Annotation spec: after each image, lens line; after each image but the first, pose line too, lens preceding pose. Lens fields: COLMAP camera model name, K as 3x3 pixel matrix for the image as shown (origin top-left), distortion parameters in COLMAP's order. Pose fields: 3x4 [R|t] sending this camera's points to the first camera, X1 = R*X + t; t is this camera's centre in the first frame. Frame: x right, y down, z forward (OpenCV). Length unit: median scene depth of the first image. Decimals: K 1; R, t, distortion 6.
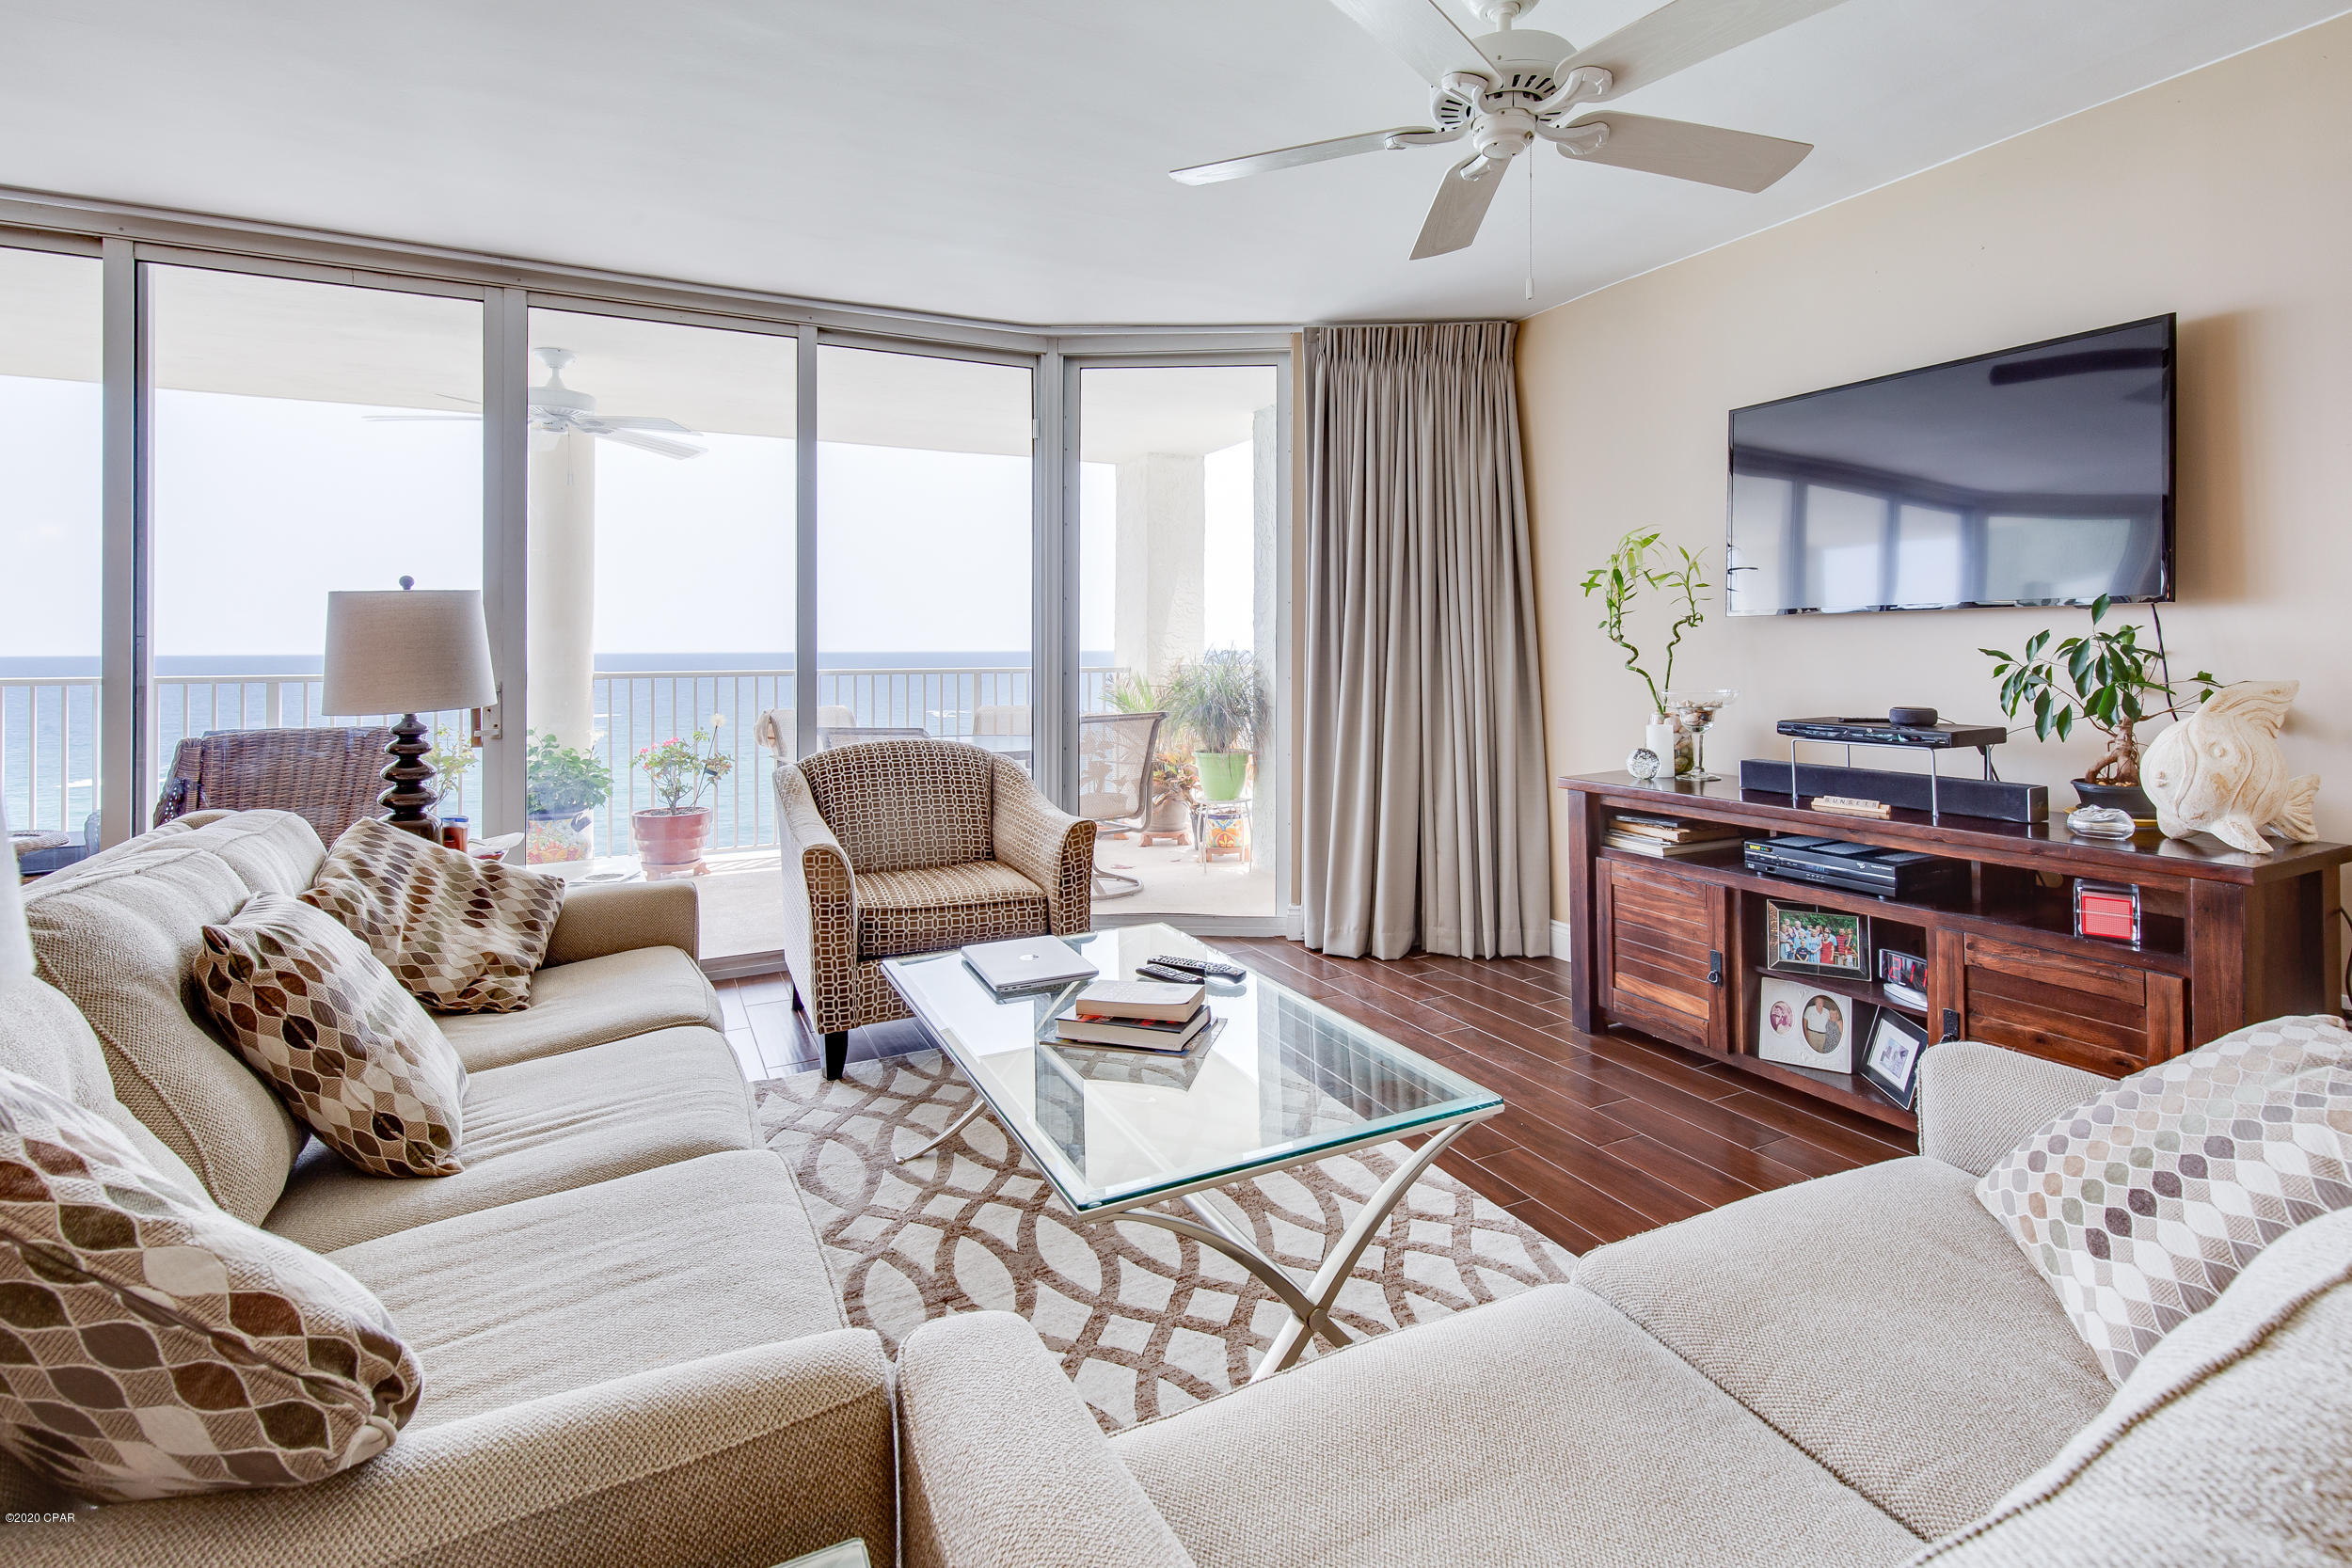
lens RADIAL K [[1145.6, 0, 1202.9], [0, 1145.6, 660.1], [0, 0, 1]] dist [0.011793, -0.000975]
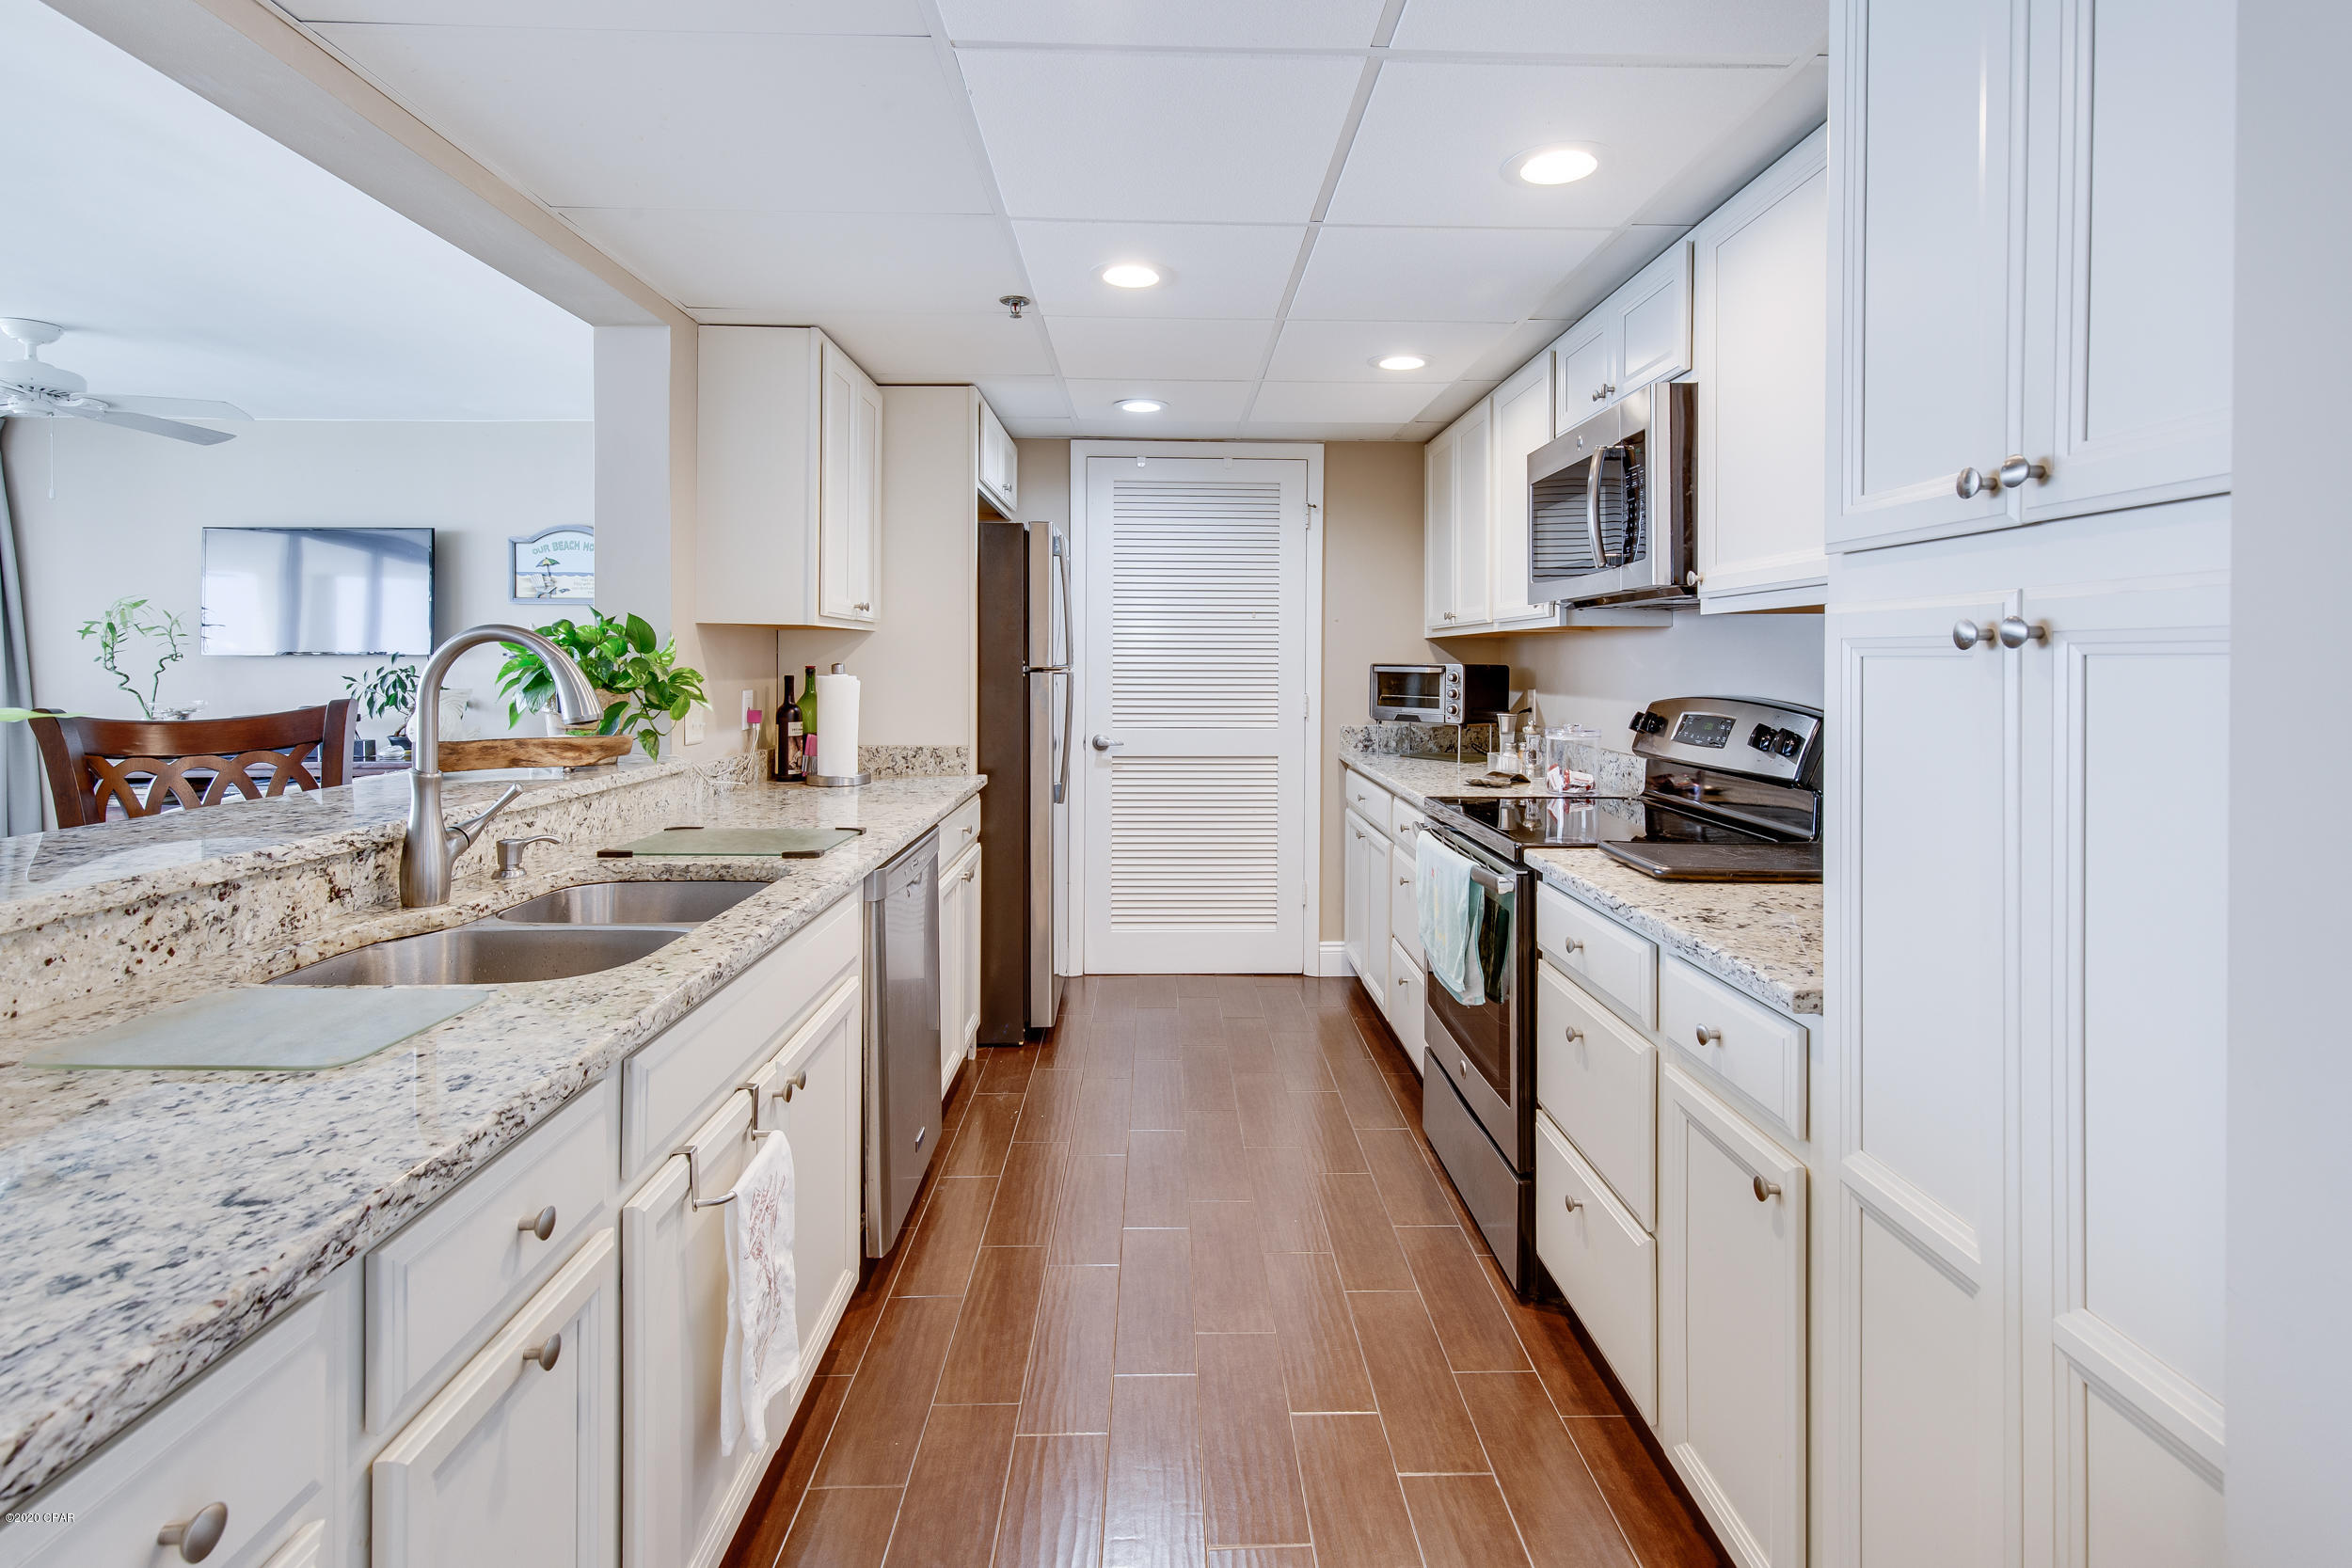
lens RADIAL K [[1117.6, 0, 1210.0], [0, 1117.6, 666.9], [0, 0, 1]] dist [0.009470, -0.001141]
pose [[0.432400, -0.000956, 0.901681, -0.340250], [0.004995, 0.999987, -0.001335, -0.011453], [-0.901668, 0.005081, 0.432399, -0.917457]]
